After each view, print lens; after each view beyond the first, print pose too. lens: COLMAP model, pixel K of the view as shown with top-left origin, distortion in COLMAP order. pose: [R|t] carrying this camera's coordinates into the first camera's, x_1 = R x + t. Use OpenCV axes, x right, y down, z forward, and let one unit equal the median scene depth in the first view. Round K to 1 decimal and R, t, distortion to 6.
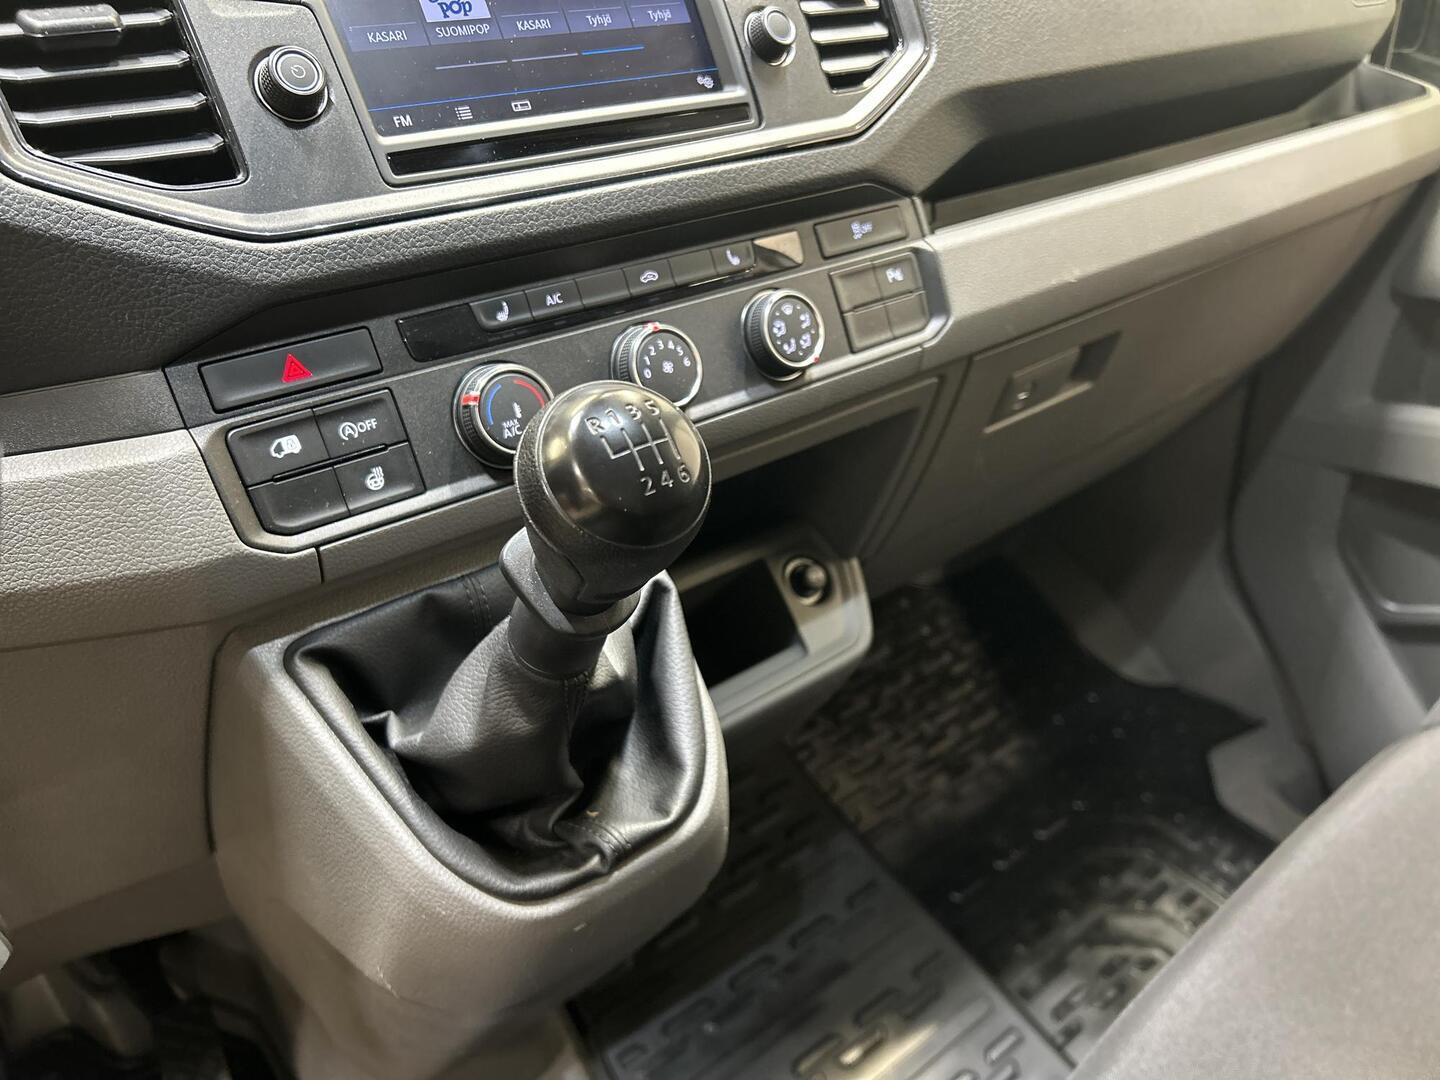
lens RADIAL K [[1110.4, 0, 719.1], [0, 1110.4, 539.0], [0, 0, 1]] dist [0.057319, -0.093093]
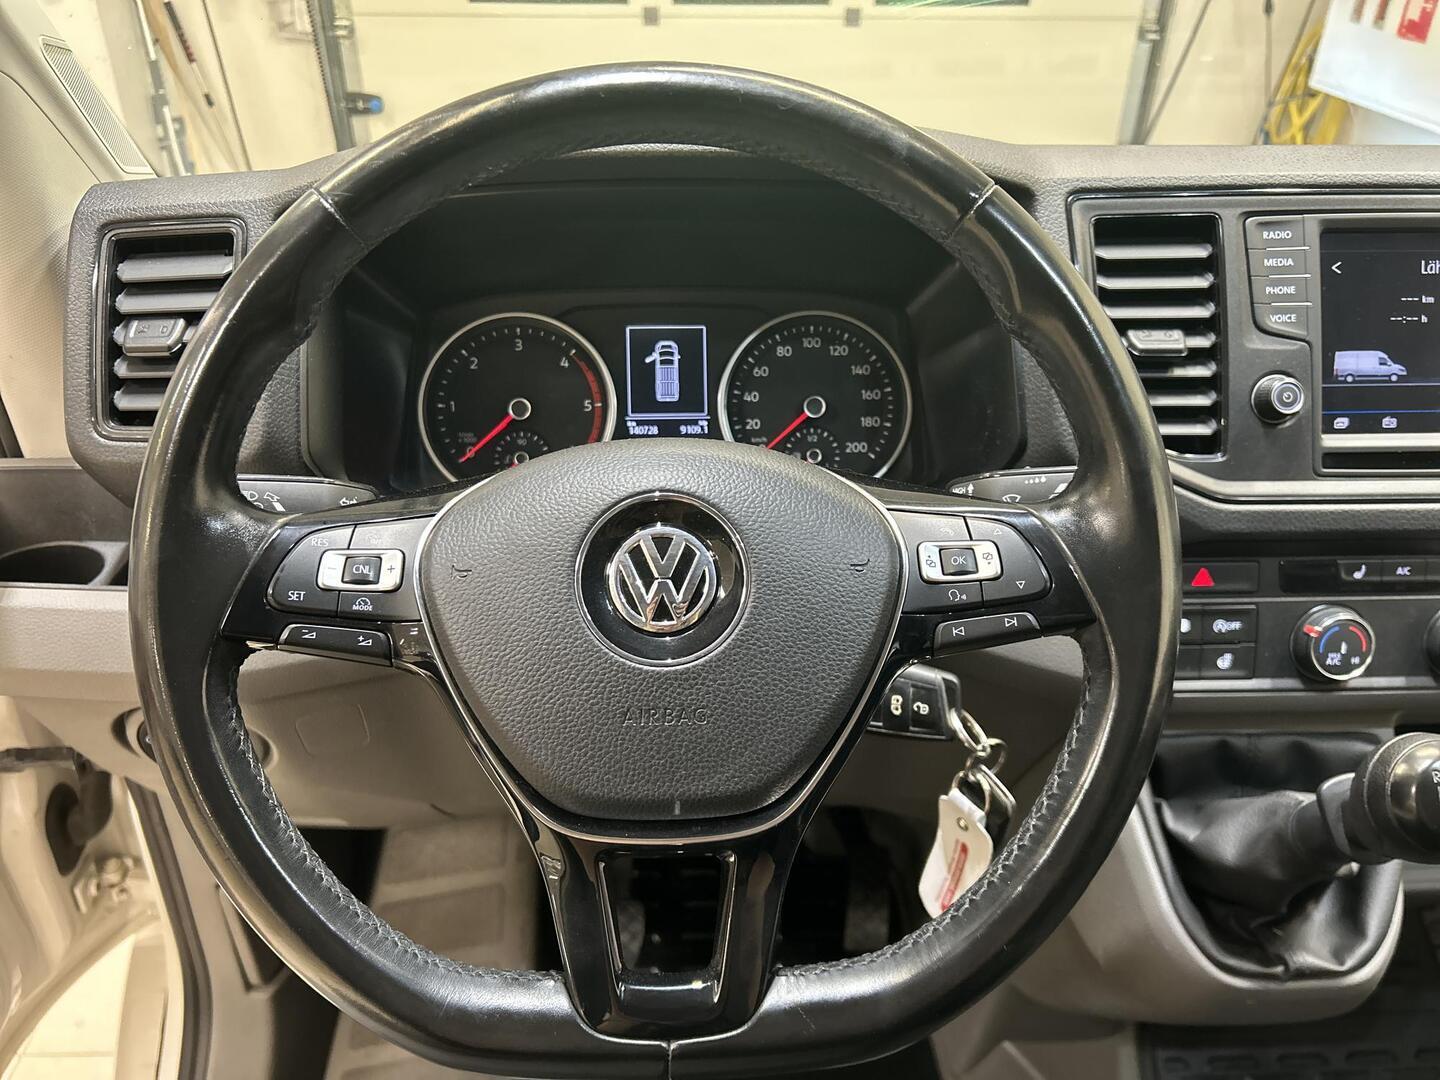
lens RADIAL K [[1110.4, 0, 675.0], [0, 1110.4, 545.7], [0, 0, 1]] dist [0.057319, -0.093093]
pose [[0.791073, 0.361158, -0.493730, -0.189420], [-0.308062, 0.932500, 0.188524, -0.230008], [0.528490, 0.002963, 0.848934, -0.586658]]
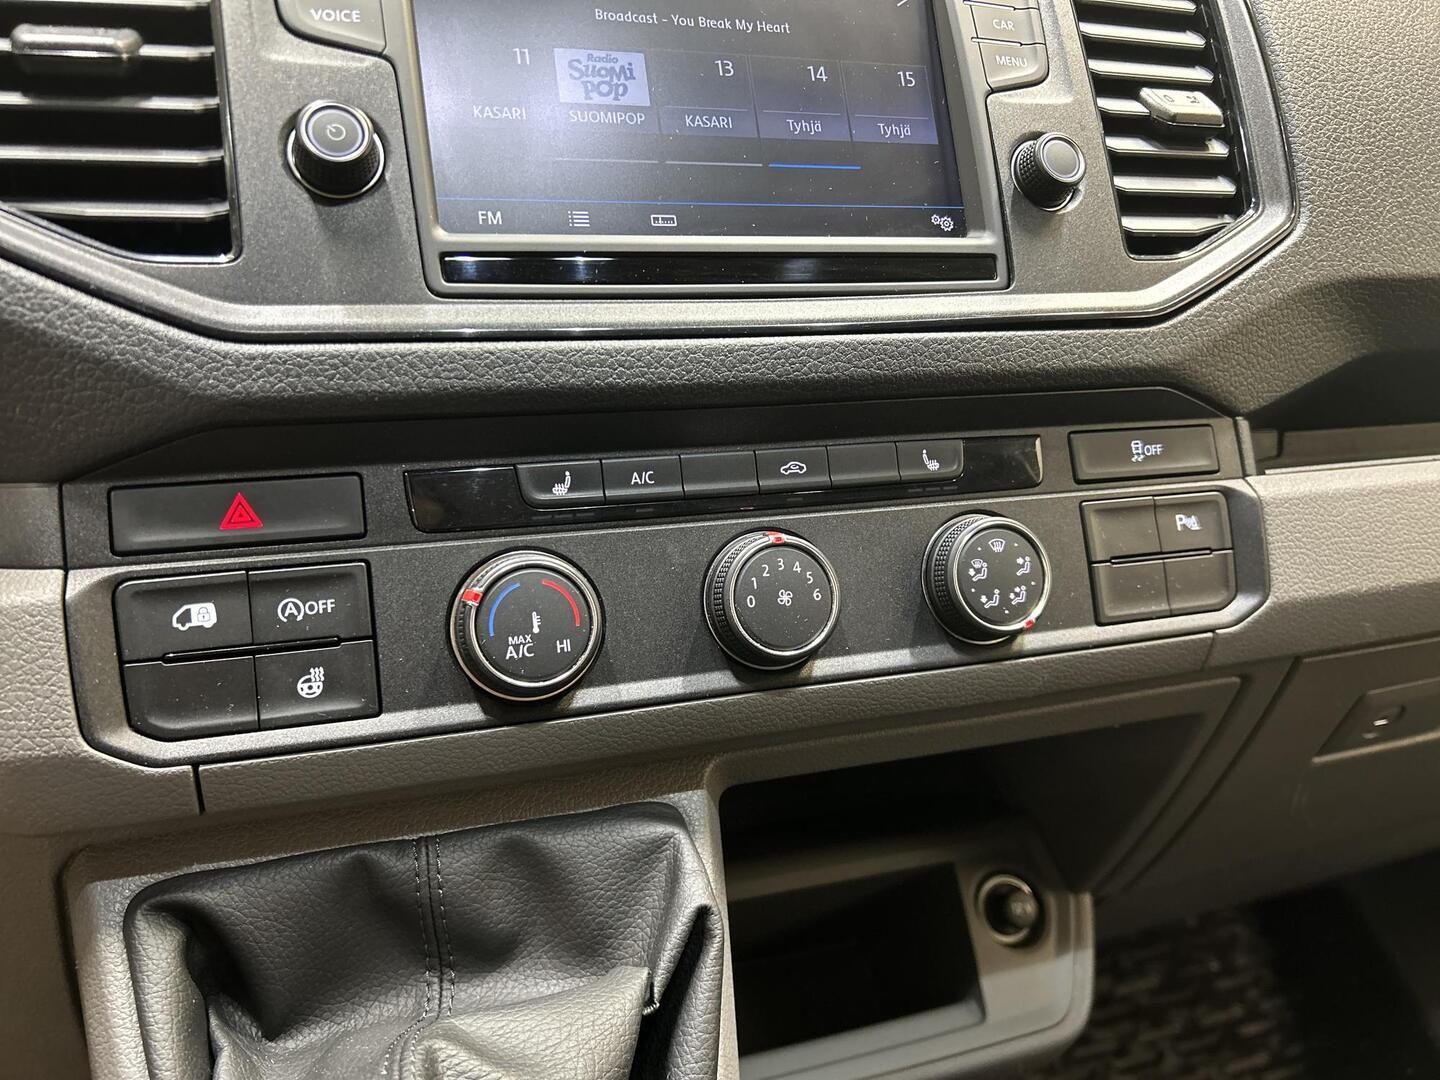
lens RADIAL K [[1110.4, 0, 721.7], [0, 1110.4, 550.8], [0, 0, 1]] dist [0.057319, -0.093093]
pose [[0.939474, 0.177577, -0.293011, 0.117023], [-0.217801, 0.969701, -0.110650, -0.103568], [0.264484, 0.167771, 0.949685, 0.352027]]
